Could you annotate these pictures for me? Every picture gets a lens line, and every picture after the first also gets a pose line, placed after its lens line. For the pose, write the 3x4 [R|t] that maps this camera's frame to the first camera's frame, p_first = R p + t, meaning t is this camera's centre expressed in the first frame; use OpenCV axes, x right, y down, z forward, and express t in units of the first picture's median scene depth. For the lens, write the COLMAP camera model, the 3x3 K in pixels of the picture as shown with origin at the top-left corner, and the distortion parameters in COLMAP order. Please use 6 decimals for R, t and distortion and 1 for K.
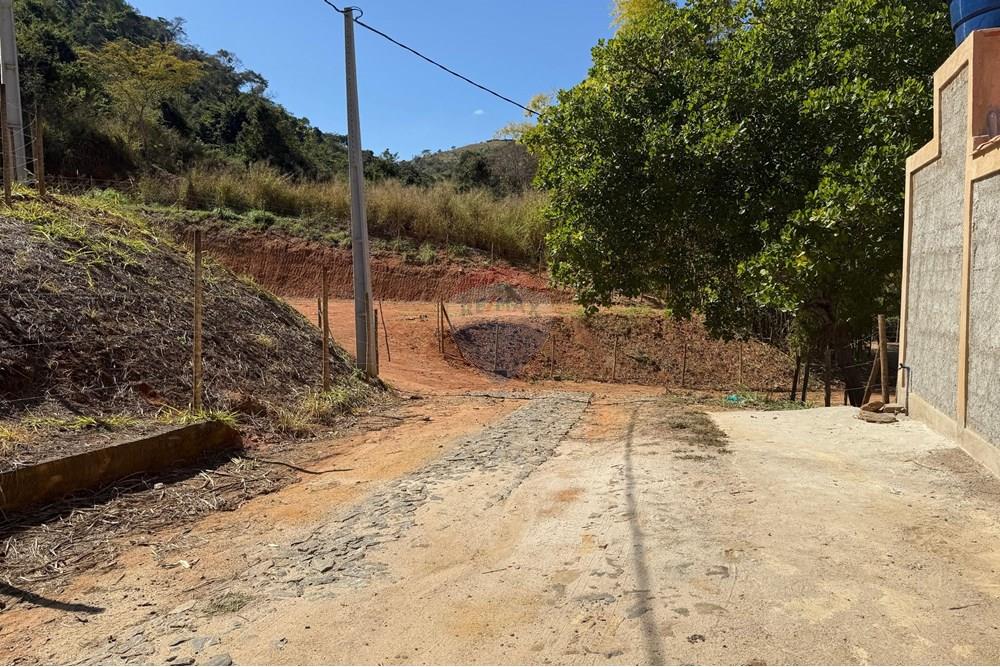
lens RADIAL K [[692.8, 0, 501.3], [0, 692.8, 337.2], [0, 0, 1]] dist [0.142364, -0.235311]
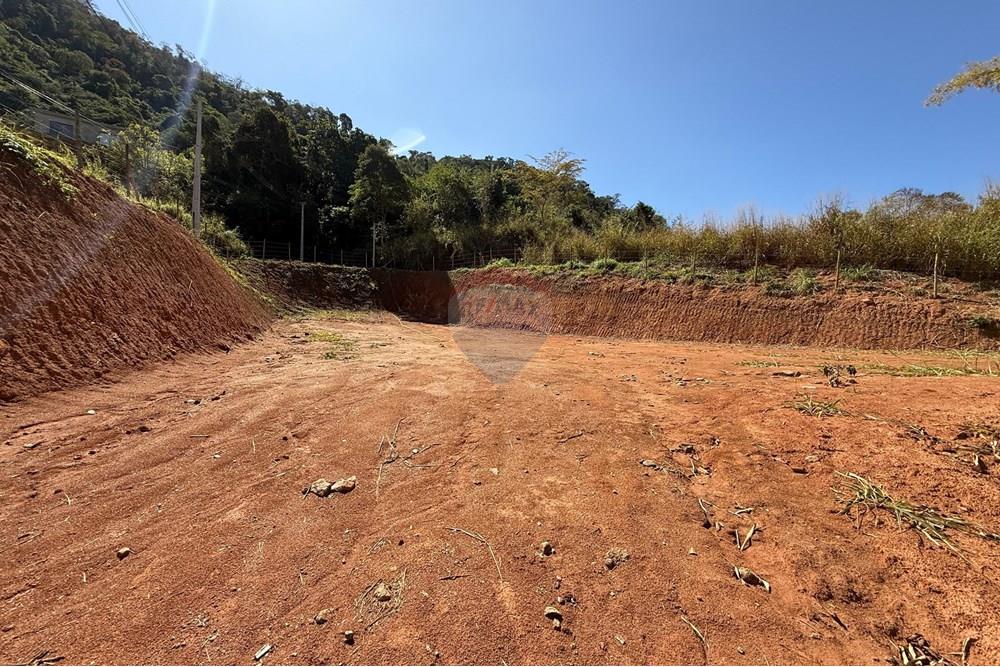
lens RADIAL K [[396.3, 0, 497.3], [0, 396.3, 336.3], [0, 0, 1]] dist [-0.001721, 0.000085]
pose [[0.750245, 0.009713, -0.661089, -0.070063], [-0.067966, 0.995728, -0.062503, -0.014633], [0.657657, 0.091824, 0.747700, 0.476888]]
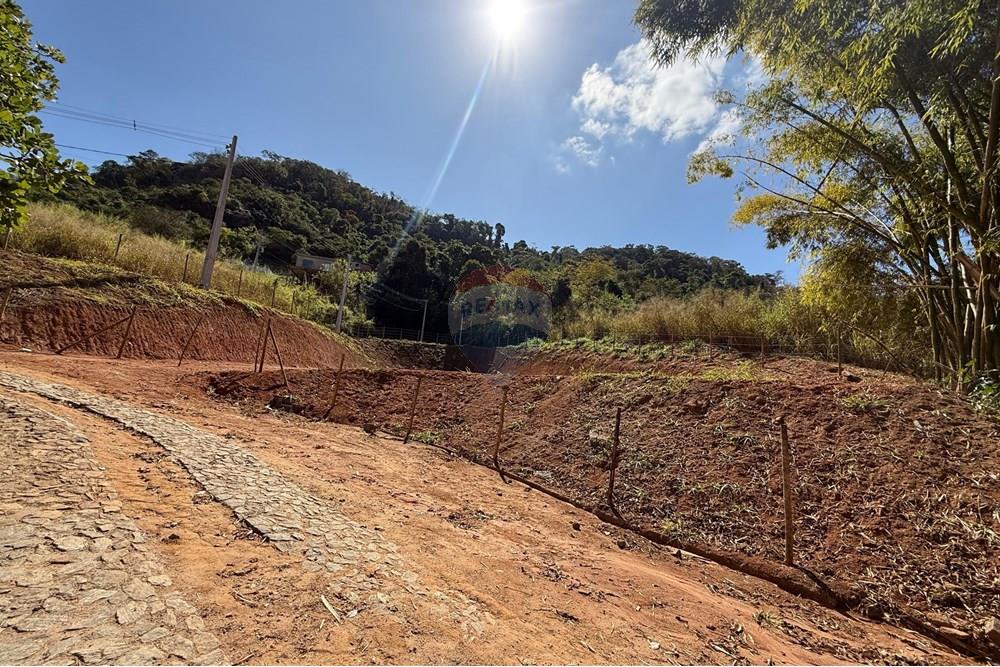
lens RADIAL K [[395.7, 0, 500.0], [0, 395.7, 333.5], [0, 0, 1]] dist [0.002766, 0.000417]
pose [[0.458844, -0.130651, -0.878859, 0.301318], [-0.158399, 0.961257, -0.225599, 0.019647], [0.874284, 0.242725, 0.420372, 0.539470]]
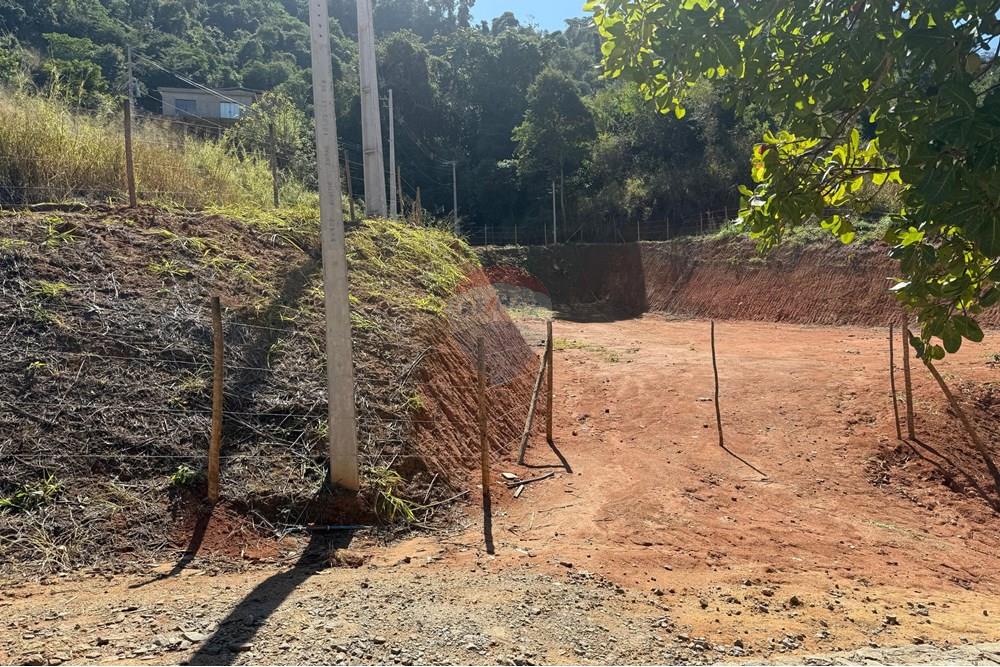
lens RADIAL K [[692.8, 0, 501.3], [0, 692.8, 337.2], [0, 0, 1]] dist [0.142364, -0.235311]
pose [[0.506636, -0.008481, -0.862119, 0.091323], [-0.039220, 0.998690, -0.032873, -0.008547], [0.861268, 0.050467, 0.505639, 0.276291]]
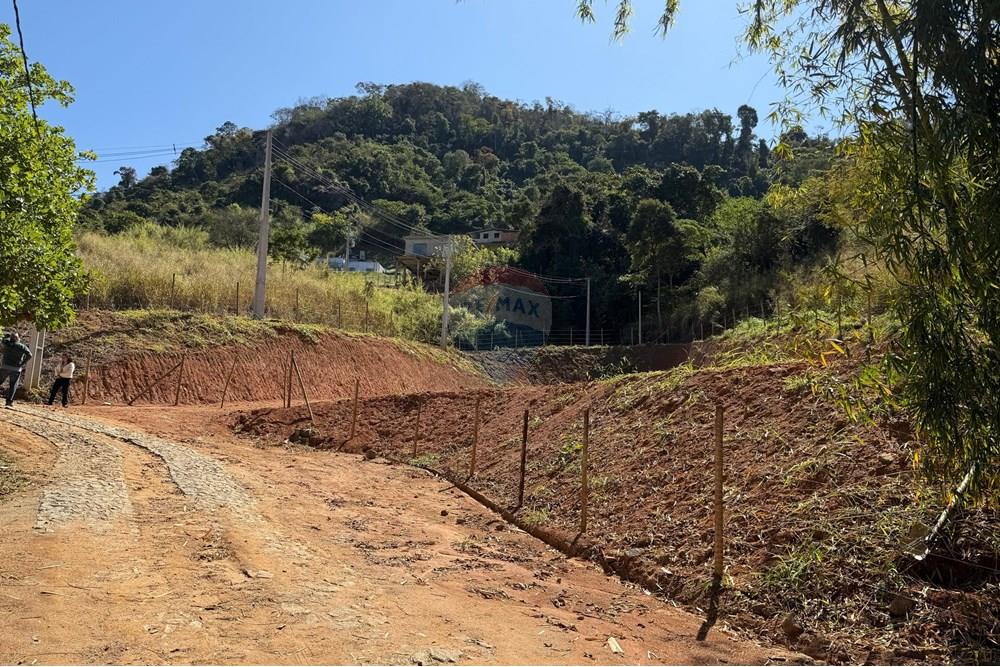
lens RADIAL K [[692.8, 0, 501.3], [0, 692.8, 337.2], [0, 0, 1]] dist [0.142364, -0.235311]
pose [[0.070221, -0.148621, -0.986398, 0.461625], [-0.114157, 0.981145, -0.155956, 0.020723], [0.990978, 0.123556, 0.051931, 0.630754]]
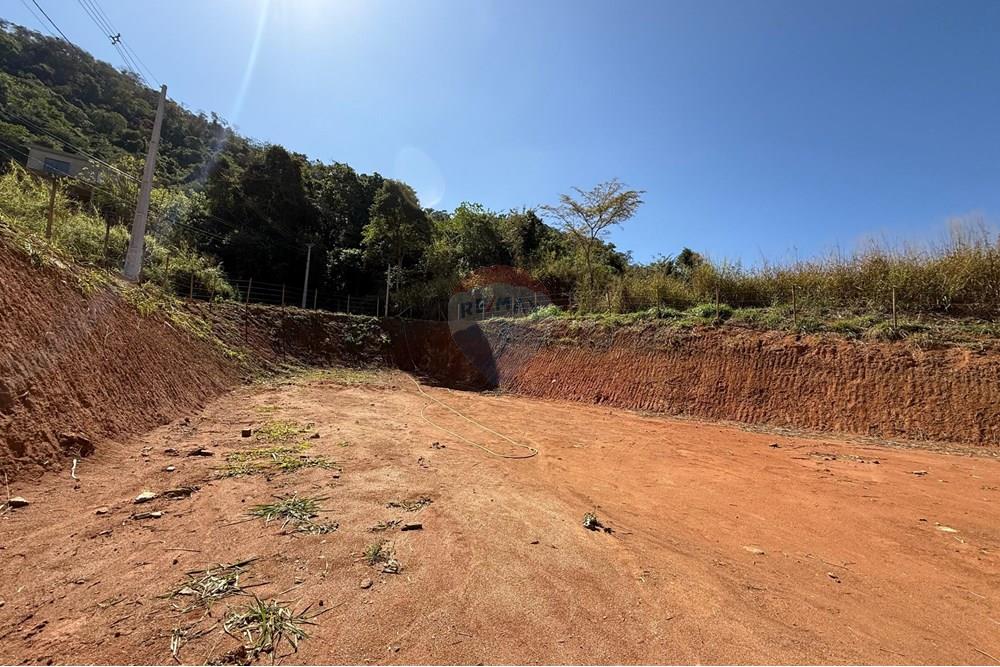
lens RADIAL K [[396.3, 0, 497.3], [0, 396.3, 336.3], [0, 0, 1]] dist [-0.001721, 0.000085]
pose [[0.736057, -0.072960, -0.672977, -0.236800], [-0.082018, 0.977238, -0.195651, -0.044552], [0.671933, 0.199207, 0.713318, 0.574349]]
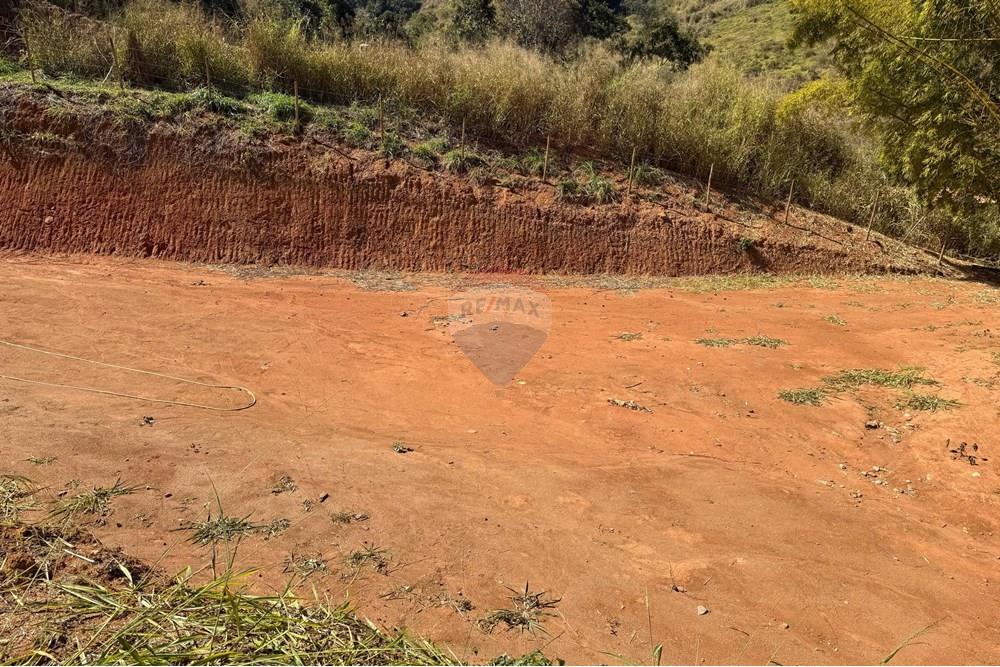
lens RADIAL K [[692.8, 0, 501.3], [0, 692.8, 337.2], [0, 0, 1]] dist [0.142364, -0.235311]
pose [[0.983672, -0.038189, 0.175870, -0.290318], [0.000141, 0.977390, 0.211446, -0.116003], [-0.179969, -0.207969, 0.961436, 0.417690]]
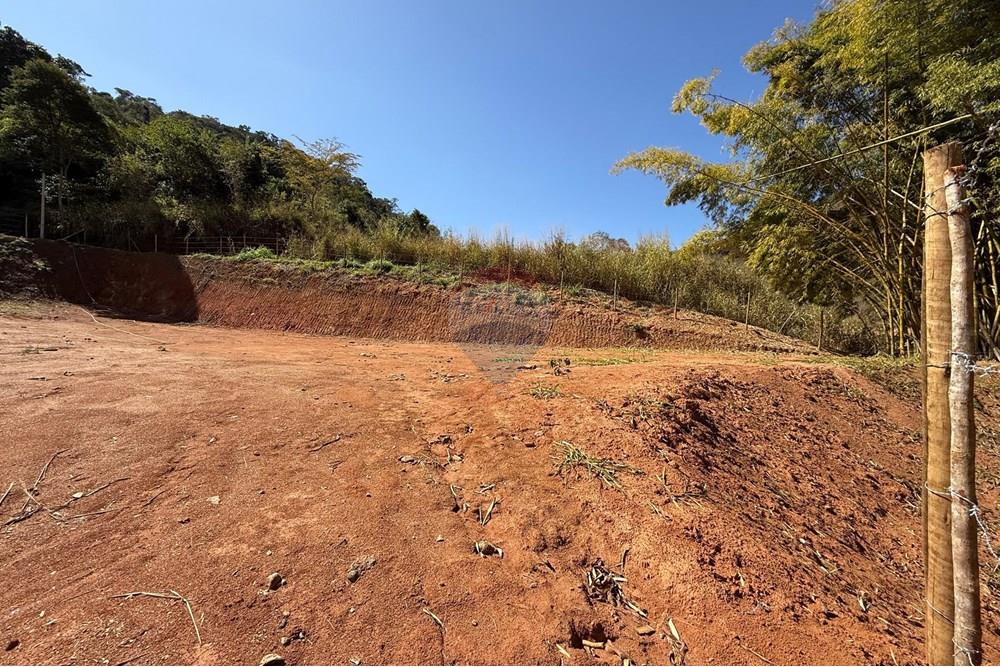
lens RADIAL K [[397.2, 0, 497.8], [0, 397.2, 335.8], [0, 0, 1]] dist [0.001222, 0.000108]
pose [[0.984645, 0.006959, -0.174432, -0.068443], [-0.024281, 0.994953, -0.097365, -0.013561], [0.172874, 0.100105, 0.979844, 0.481303]]
